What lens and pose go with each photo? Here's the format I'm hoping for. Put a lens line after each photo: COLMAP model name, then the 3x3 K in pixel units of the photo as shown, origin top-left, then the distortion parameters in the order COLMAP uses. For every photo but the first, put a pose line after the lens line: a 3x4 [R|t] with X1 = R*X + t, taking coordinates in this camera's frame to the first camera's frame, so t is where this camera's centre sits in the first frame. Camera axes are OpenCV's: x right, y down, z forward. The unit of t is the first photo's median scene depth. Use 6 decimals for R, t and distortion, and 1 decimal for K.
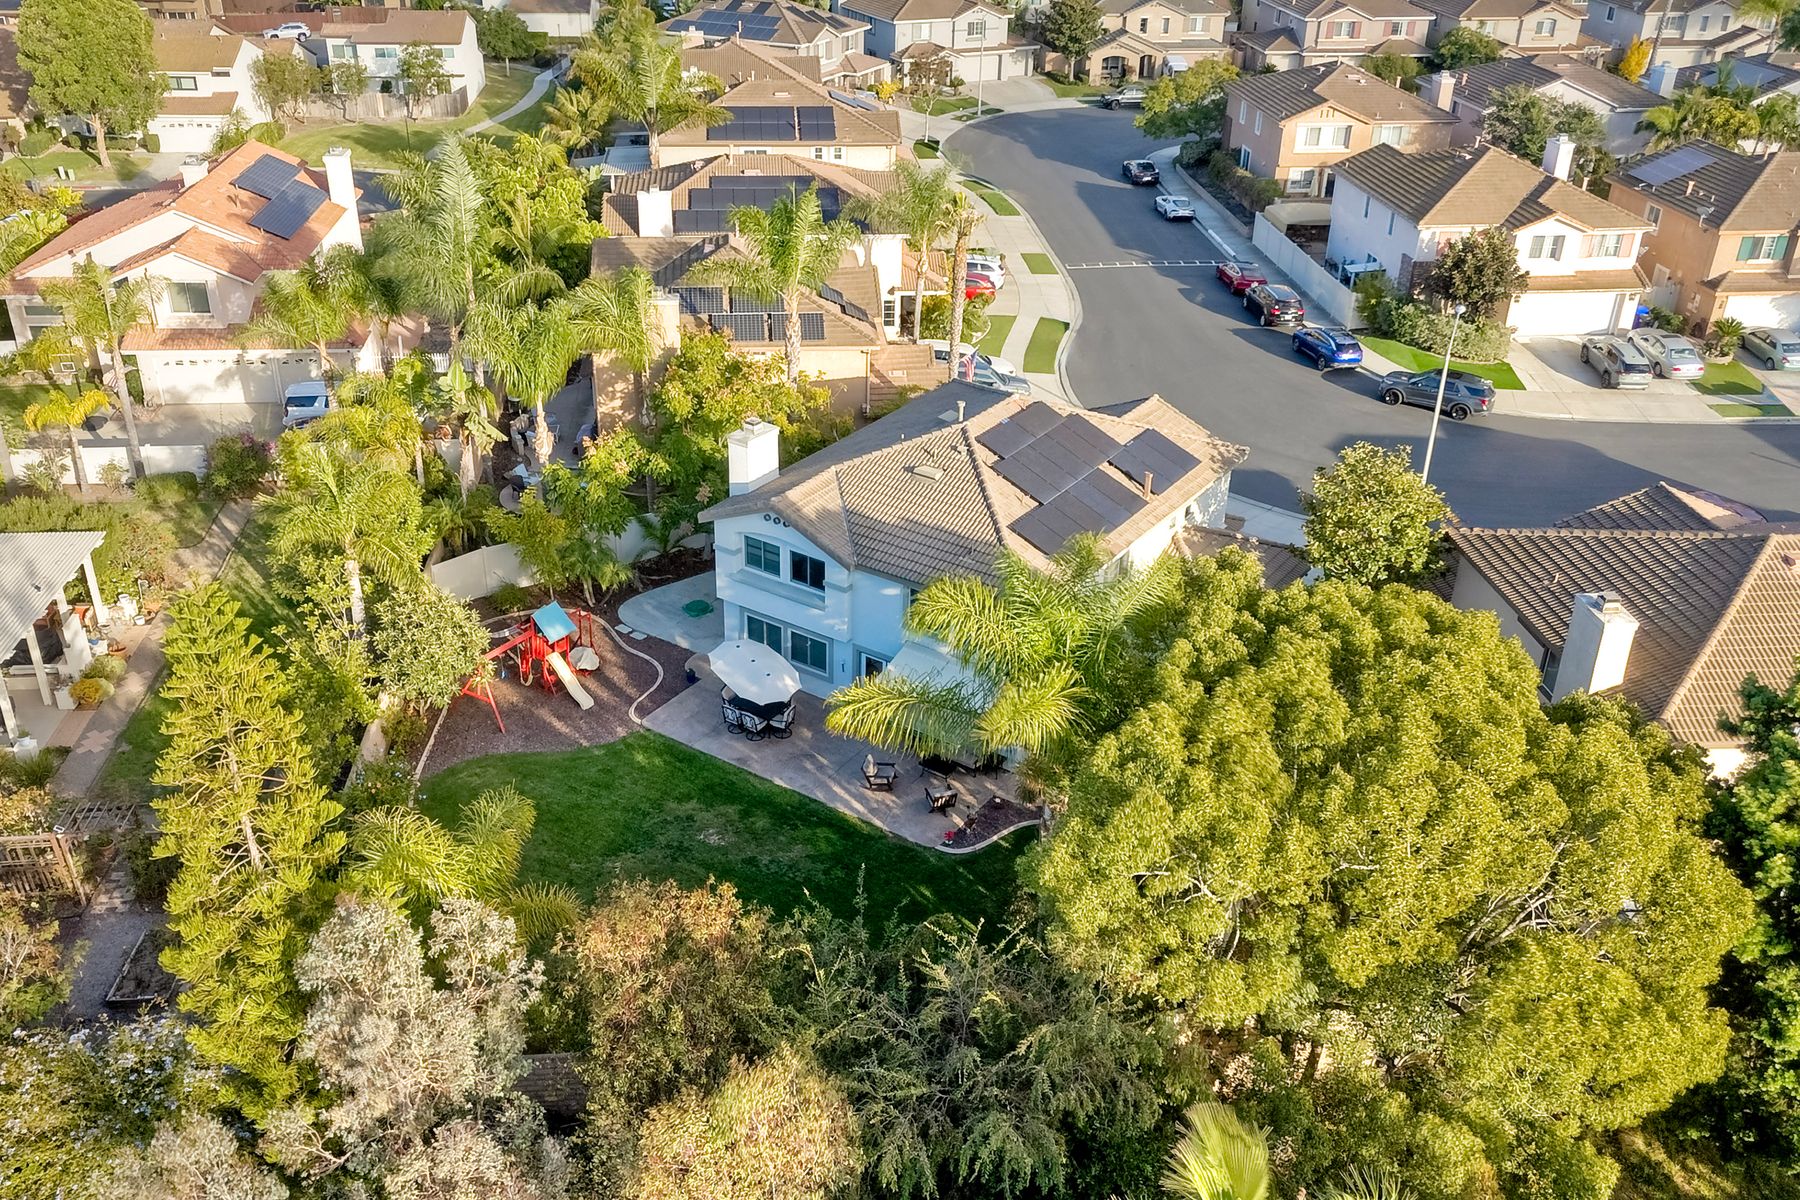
lens RADIAL K [[1597.0, 0, 900.0], [0, 1597.0, 600.0], [0, 0, 1]] dist [0.058705, -0.020208]
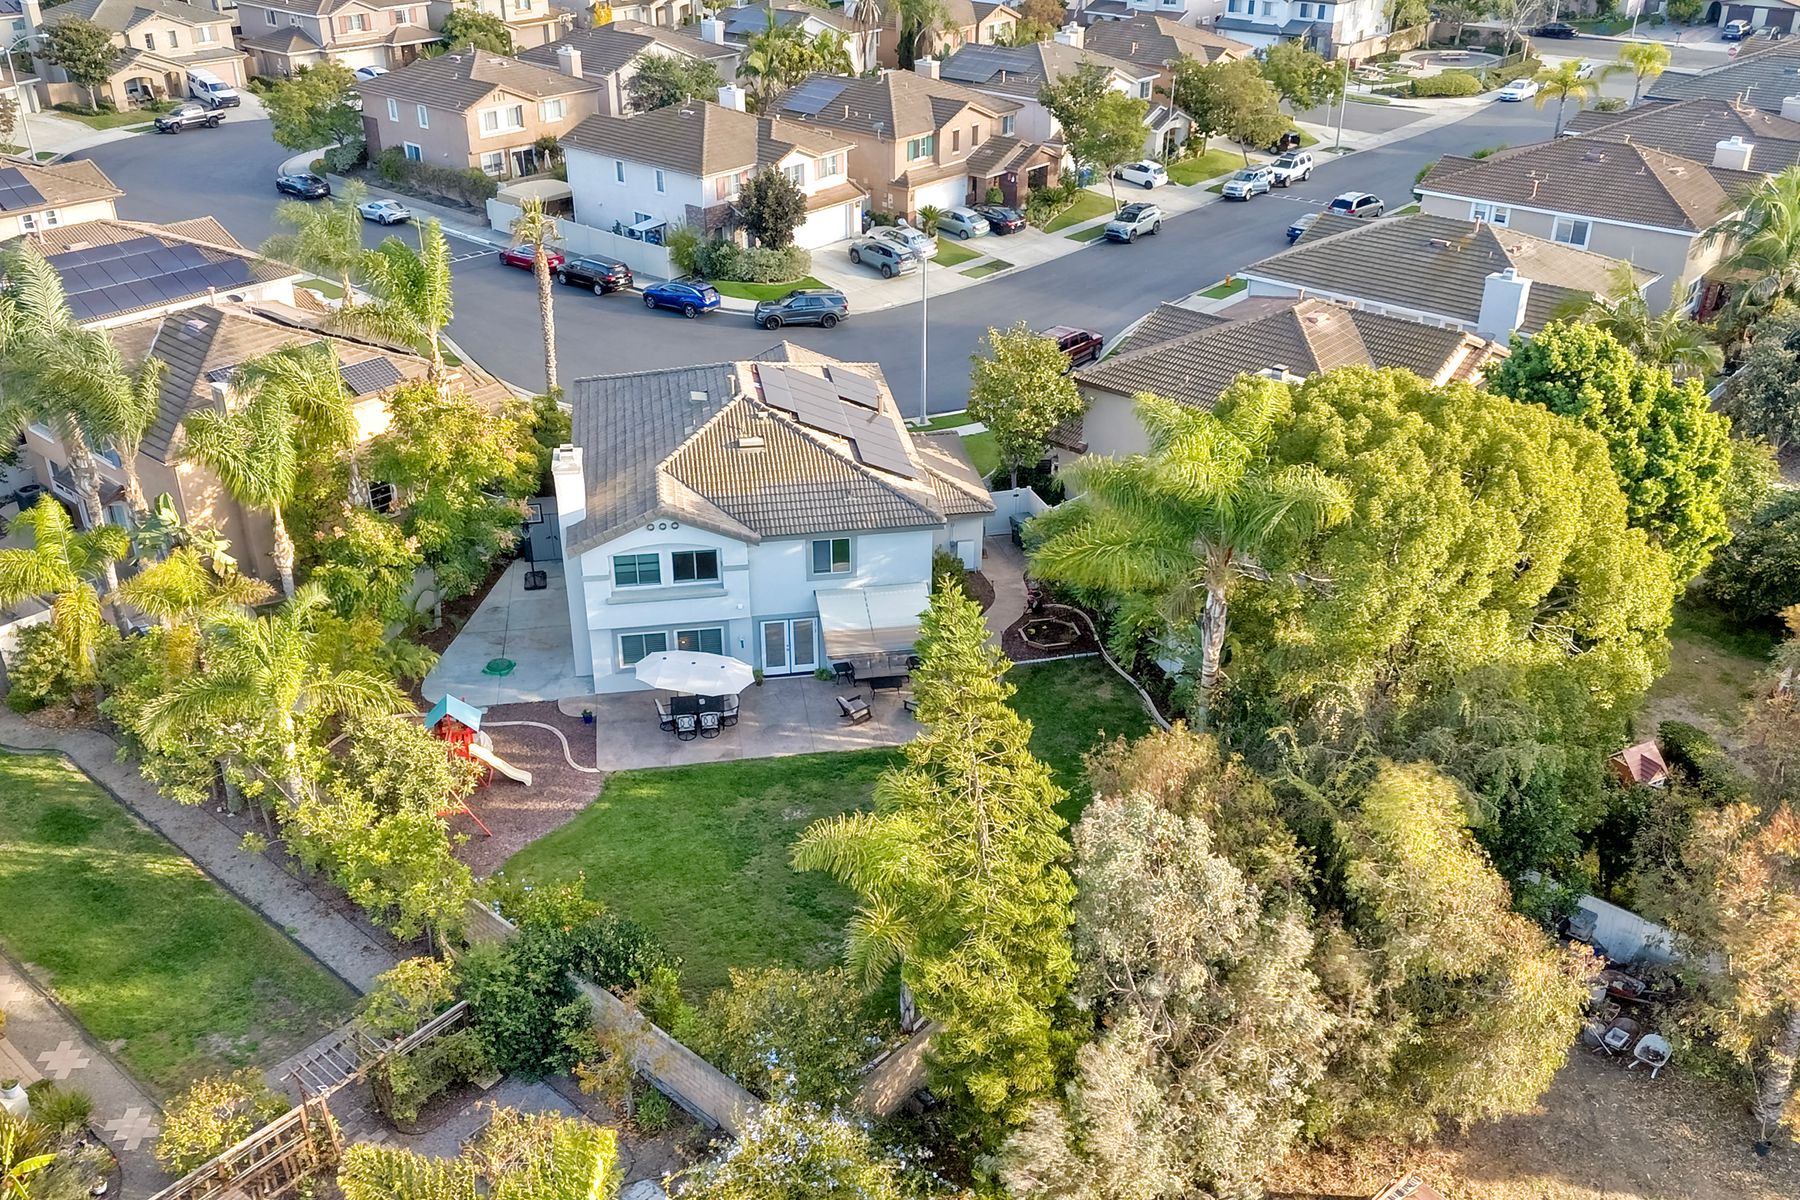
lens RADIAL K [[1597.0, 0, 900.0], [0, 1597.0, 600.0], [0, 0, 1]] dist [0.058705, -0.020208]
pose [[0.729521, -0.336394, 0.595515, -0.286815], [0.332315, 0.935341, 0.121260, -0.038666], [-0.597801, 0.109437, 0.794140, 0.052807]]
